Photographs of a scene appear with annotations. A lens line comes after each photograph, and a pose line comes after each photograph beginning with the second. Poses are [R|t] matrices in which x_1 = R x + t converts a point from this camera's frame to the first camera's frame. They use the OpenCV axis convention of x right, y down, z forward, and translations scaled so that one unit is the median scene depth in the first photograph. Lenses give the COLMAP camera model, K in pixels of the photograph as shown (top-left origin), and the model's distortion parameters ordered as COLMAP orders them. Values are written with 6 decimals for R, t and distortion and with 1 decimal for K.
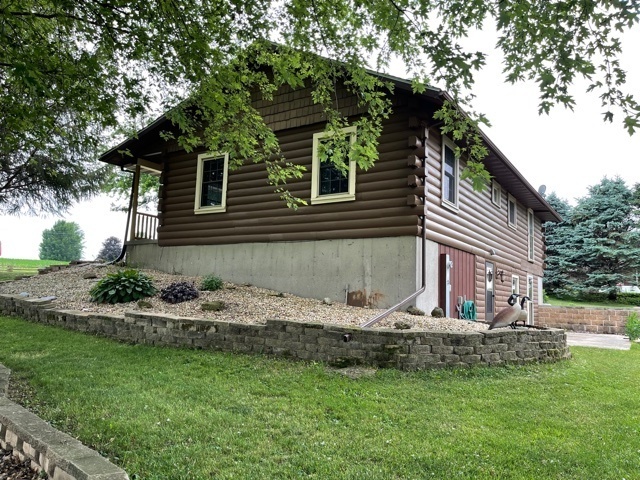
lens RADIAL K [[487.1, 0, 320.0], [0, 487.1, 240.0], [0, 0, 1]] dist [0.087545, -0.124988]
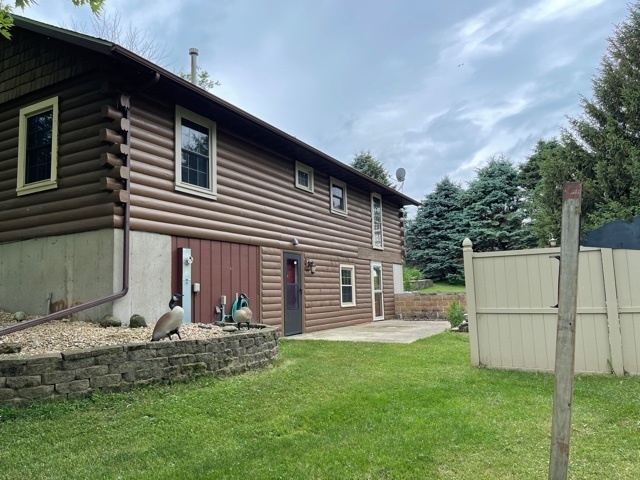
lens RADIAL K [[487.1, 0, 320.0], [0, 487.1, 240.0], [0, 0, 1]] dist [0.087545, -0.124988]
pose [[0.993798, -0.056366, 0.095858, 0.398522], [0.055650, 0.998399, 0.010122, 0.019190], [-0.096275, -0.004725, 0.995344, 0.137163]]
